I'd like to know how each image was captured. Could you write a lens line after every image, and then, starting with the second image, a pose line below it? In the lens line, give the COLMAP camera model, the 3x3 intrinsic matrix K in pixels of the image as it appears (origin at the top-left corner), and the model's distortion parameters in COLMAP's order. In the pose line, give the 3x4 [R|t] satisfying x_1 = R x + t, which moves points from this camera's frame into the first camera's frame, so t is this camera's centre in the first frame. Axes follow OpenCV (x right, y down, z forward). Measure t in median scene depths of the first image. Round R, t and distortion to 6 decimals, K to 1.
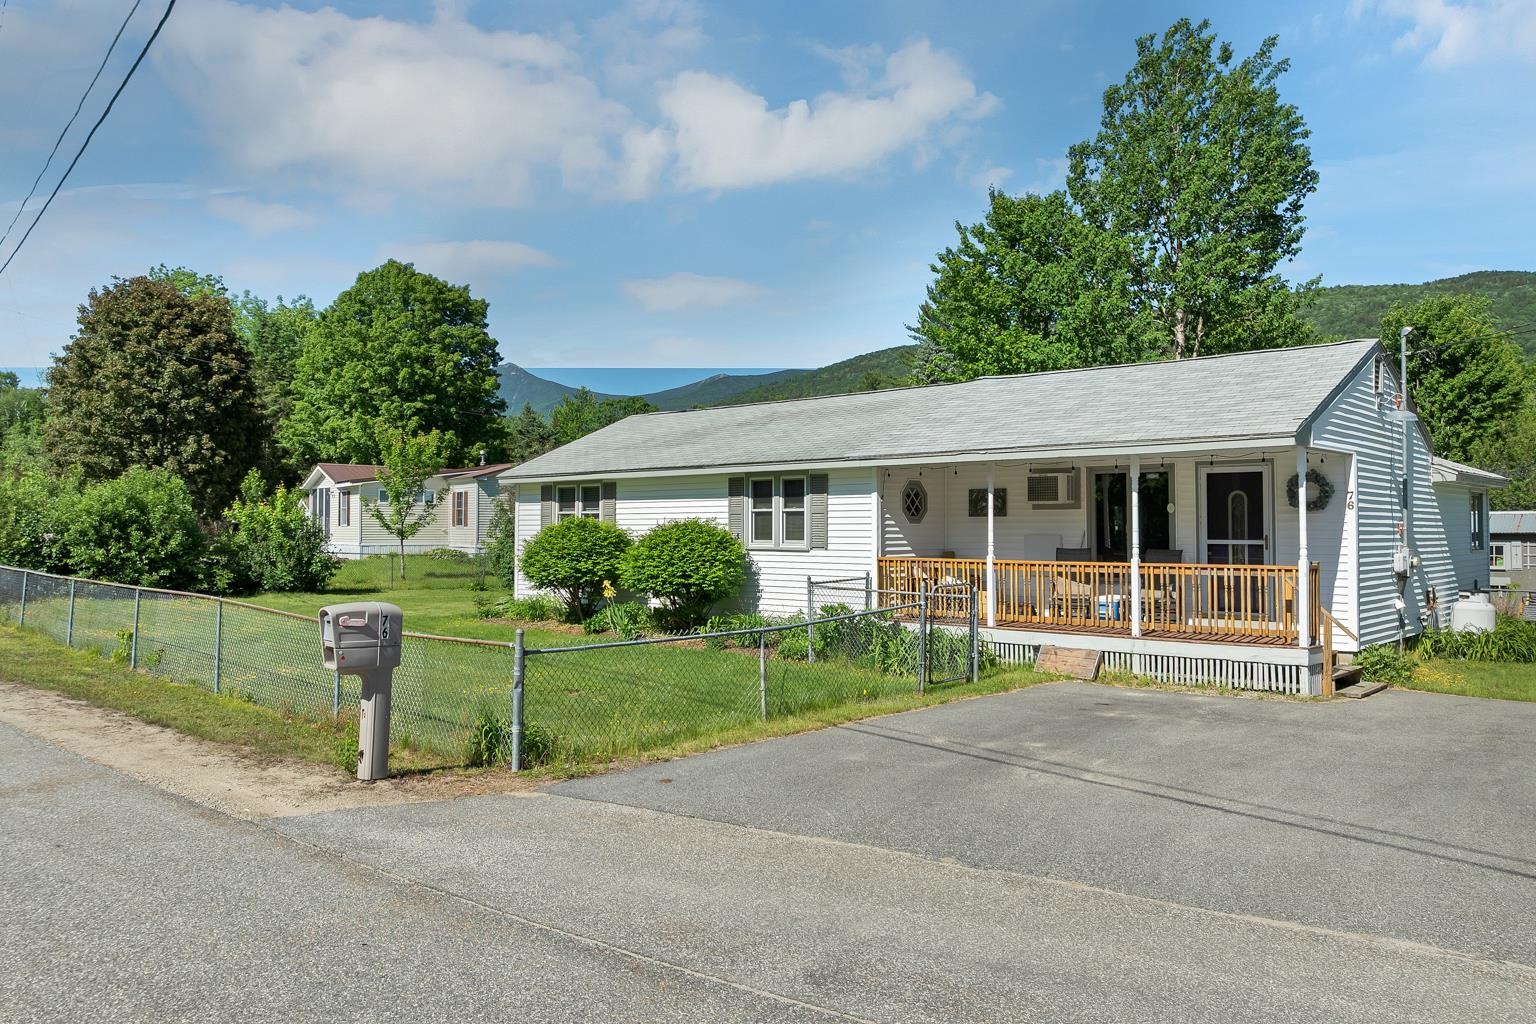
lens RADIAL K [[1106.2, 0, 768.0], [0, 1106.2, 512.0], [0, 0, 1]] dist [-0.033966, -0.006769]
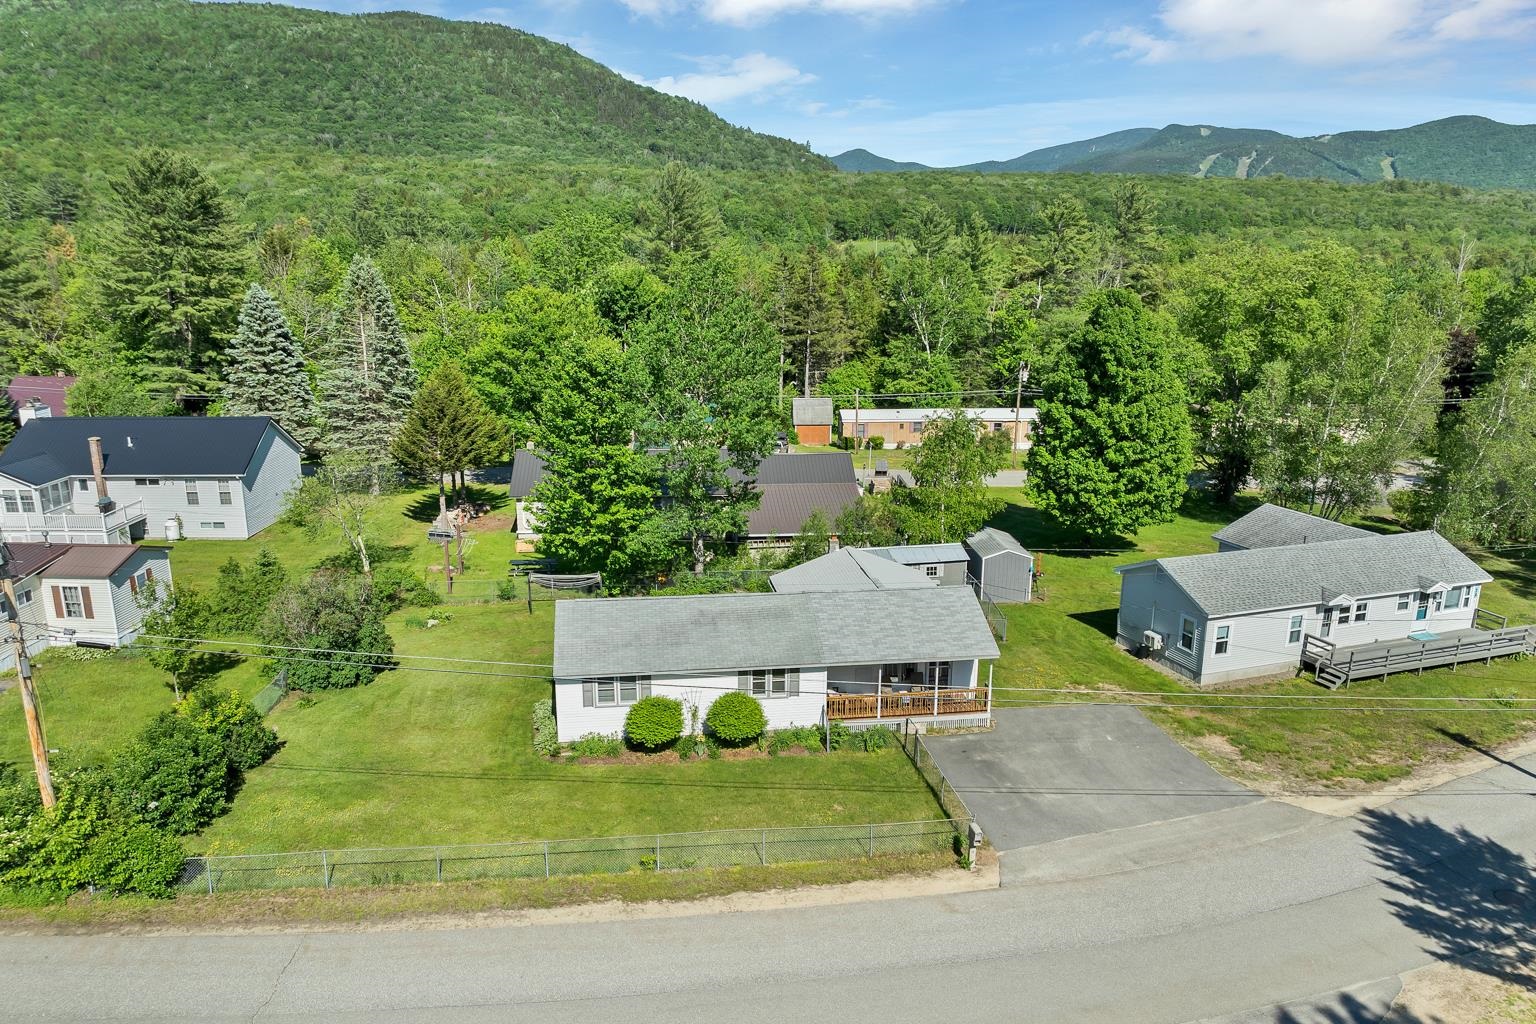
lens RADIAL K [[1106.2, 0, 768.0], [0, 1106.2, 512.0], [0, 0, 1]] dist [-0.033966, -0.006769]
pose [[0.628207, -0.173233, 0.758516, -1.347277], [-0.017688, 0.971466, 0.236518, -0.715183], [-0.777845, -0.161999, 0.607218, -0.189698]]
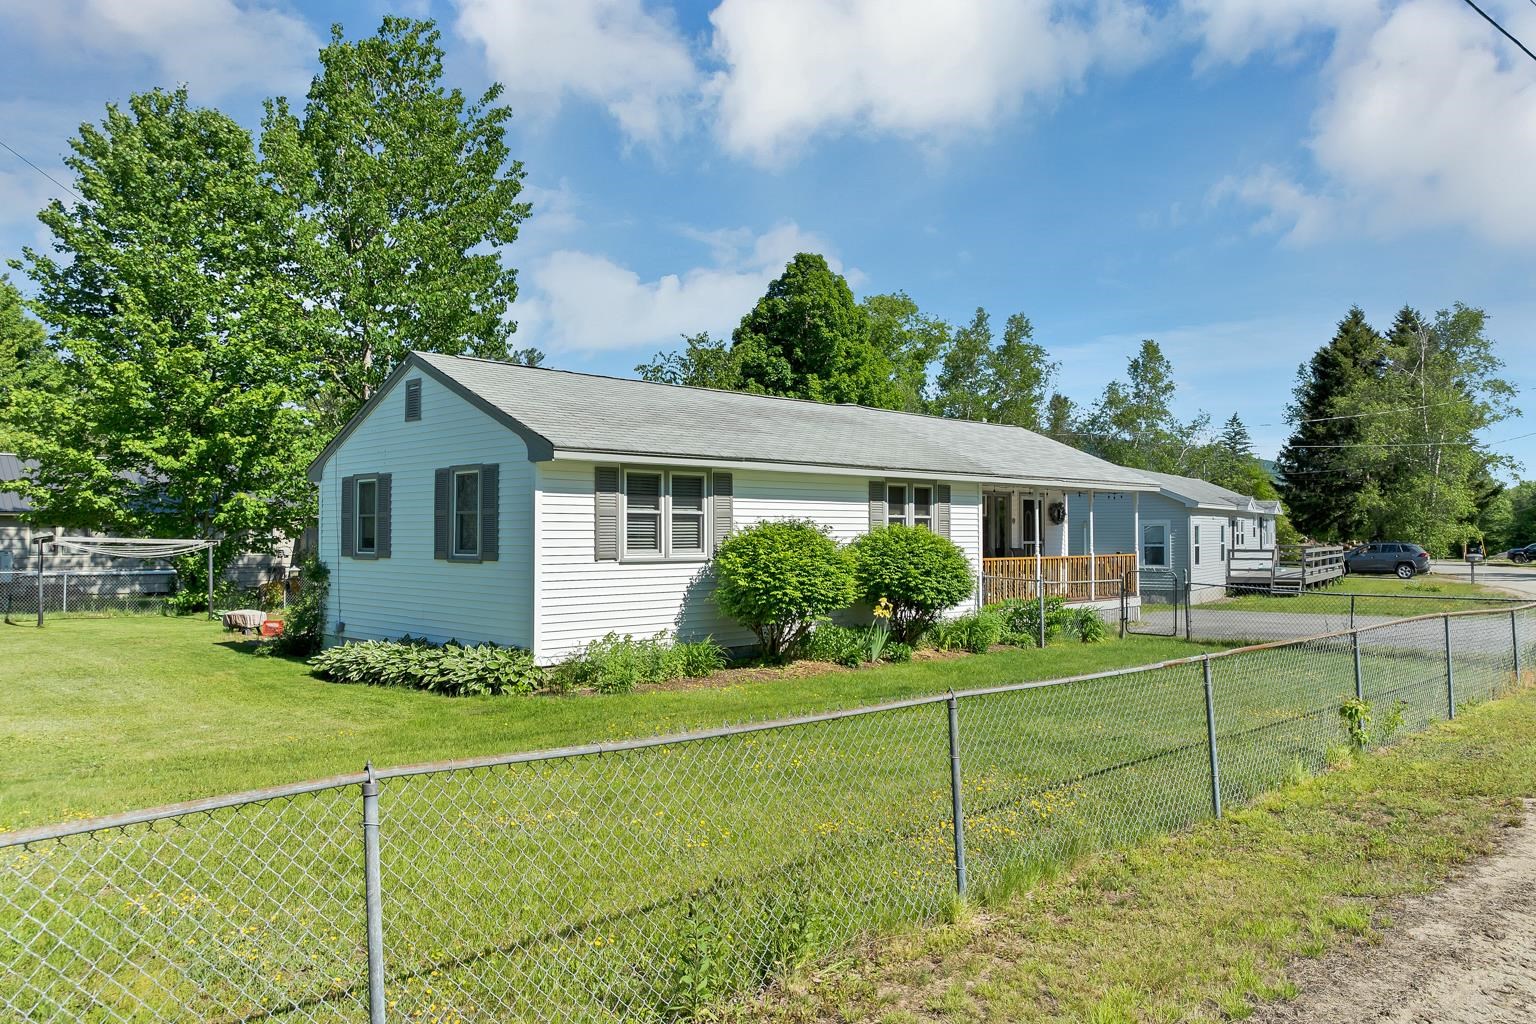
lens RADIAL K [[1106.2, 0, 768.0], [0, 1106.2, 512.0], [0, 0, 1]] dist [-0.033966, -0.006769]
pose [[0.038712, 0.012138, 0.999177, -0.894054], [-0.017969, 0.999773, -0.011449, 0.007016], [-0.999089, -0.017511, 0.038921, 0.964684]]
